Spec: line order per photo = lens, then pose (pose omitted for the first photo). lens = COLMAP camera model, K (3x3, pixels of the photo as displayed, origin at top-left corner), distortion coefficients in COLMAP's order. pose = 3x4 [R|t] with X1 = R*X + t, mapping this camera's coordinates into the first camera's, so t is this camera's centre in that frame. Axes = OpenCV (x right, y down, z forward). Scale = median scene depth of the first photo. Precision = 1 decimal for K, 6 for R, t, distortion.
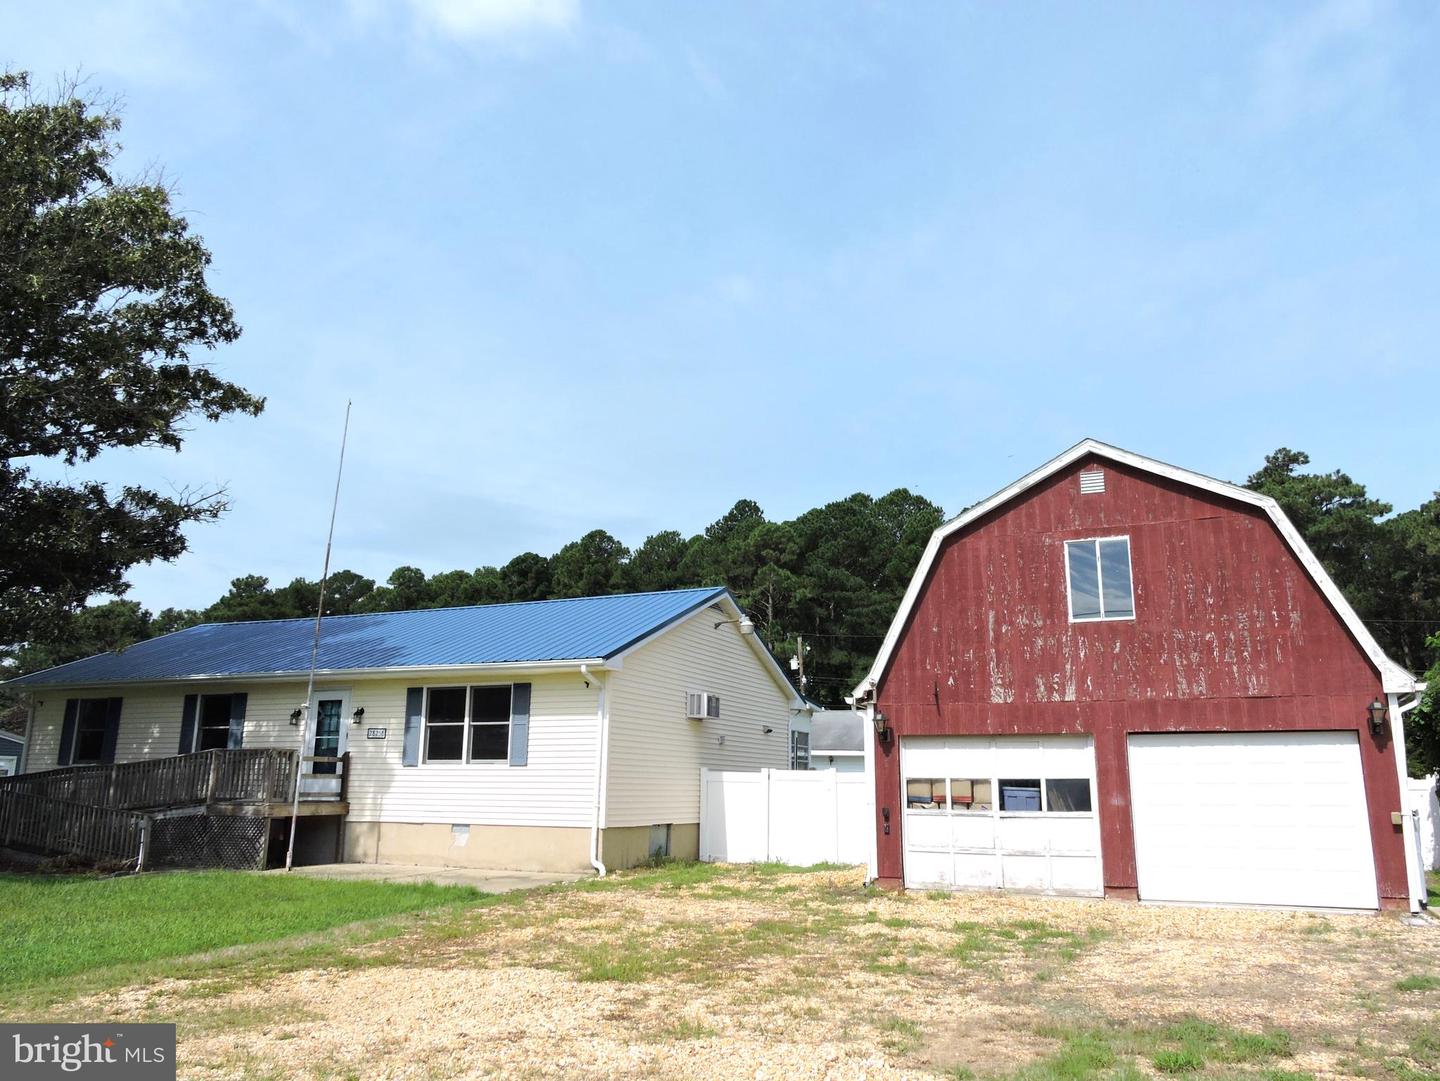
lens RADIAL K [[1041.7, 0, 726.4], [0, 1041.7, 541.0], [0, 0, 1]] dist [-0.004030, -0.007349]
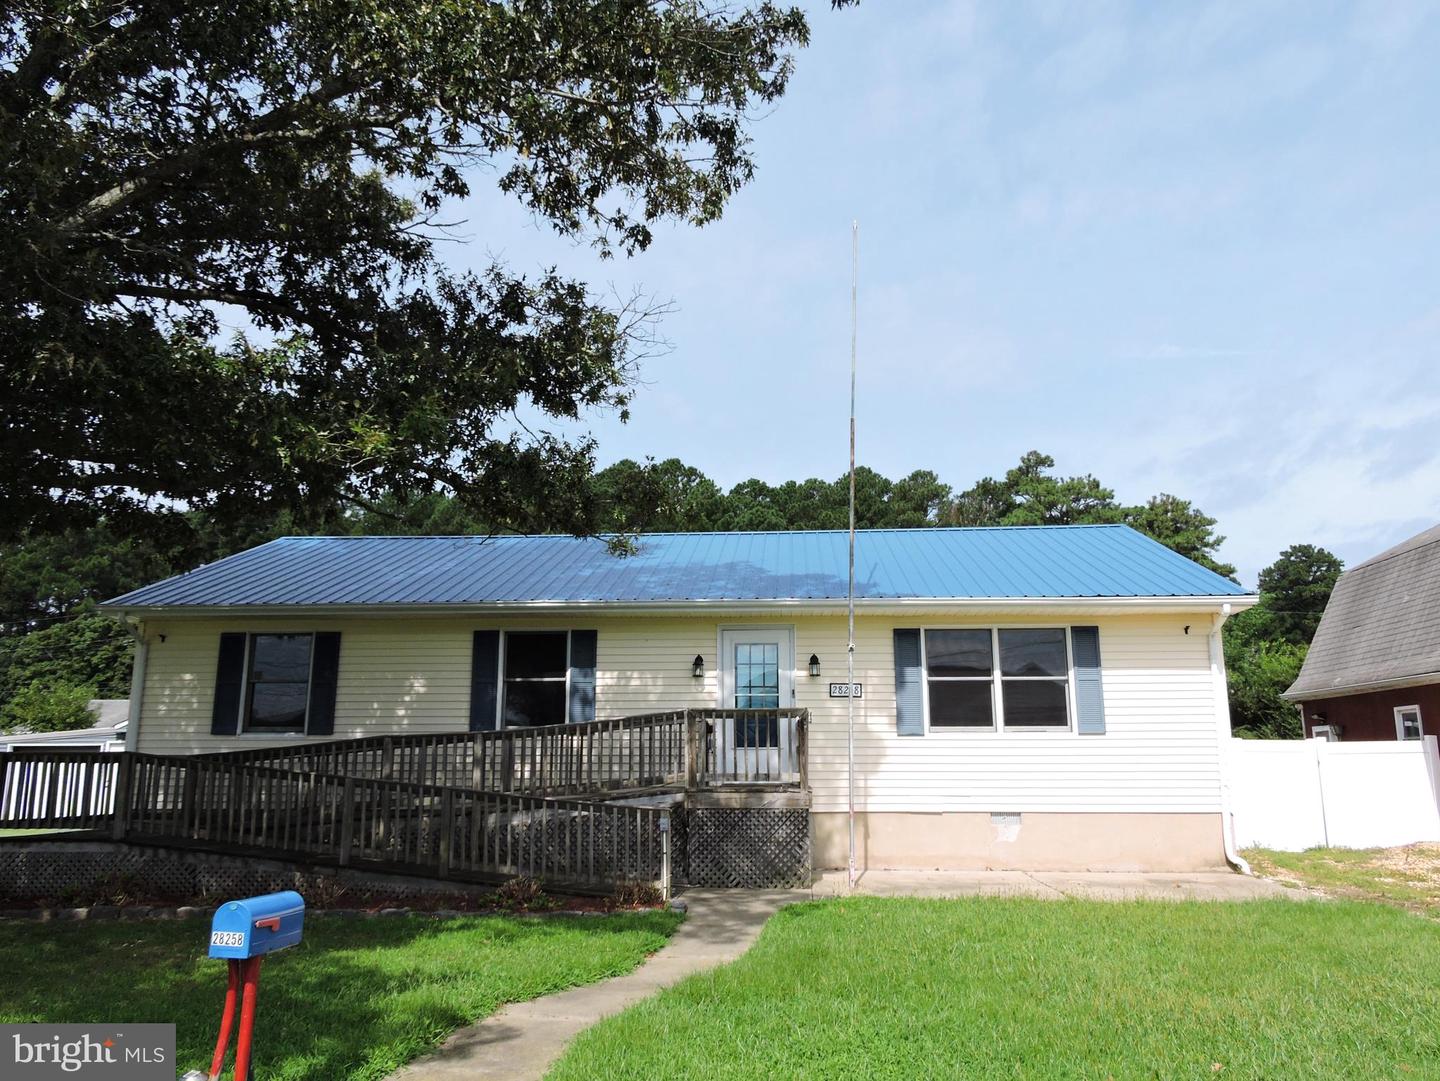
lens RADIAL K [[1041.7, 0, 715.1], [0, 1041.7, 546.7], [0, 0, 1]] dist [-0.004030, -0.007349]
pose [[0.942658, 0.060362, 0.328255, -0.672213], [-0.069646, 0.997434, 0.016588, 0.080974], [-0.326411, -0.038499, 0.944443, 0.356187]]
